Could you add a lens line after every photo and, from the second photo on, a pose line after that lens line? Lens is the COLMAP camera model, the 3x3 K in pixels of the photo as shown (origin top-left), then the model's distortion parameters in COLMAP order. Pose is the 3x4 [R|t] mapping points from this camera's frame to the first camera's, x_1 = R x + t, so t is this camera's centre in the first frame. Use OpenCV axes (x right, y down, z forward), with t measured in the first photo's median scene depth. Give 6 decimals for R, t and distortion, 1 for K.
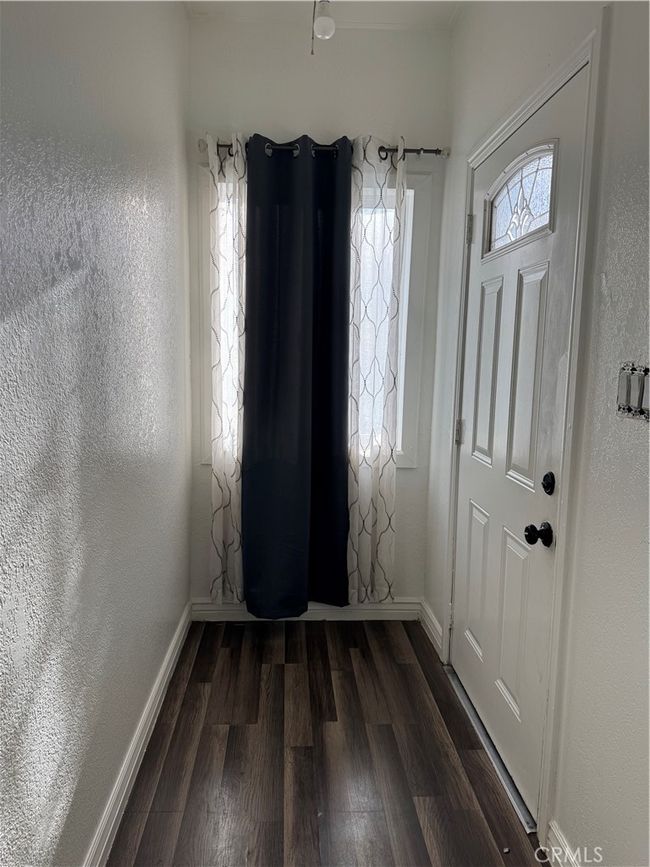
lens RADIAL K [[606.3, 0, 323.1], [0, 606.3, 432.0], [0, 0, 1]] dist [0.047695, -0.057249]
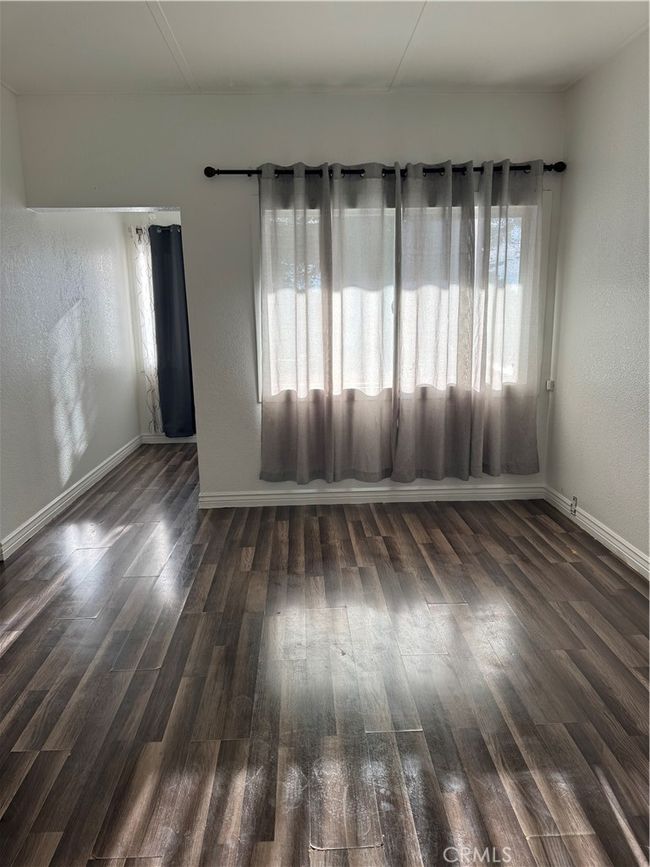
lens RADIAL K [[606.3, 0, 326.5], [0, 606.3, 434.4], [0, 0, 1]] dist [0.047695, -0.057249]
pose [[0.999154, -0.034225, -0.022794, 0.561192], [0.035841, 0.996560, 0.074723, 0.151360], [0.020158, -0.075477, 0.996944, -1.319542]]
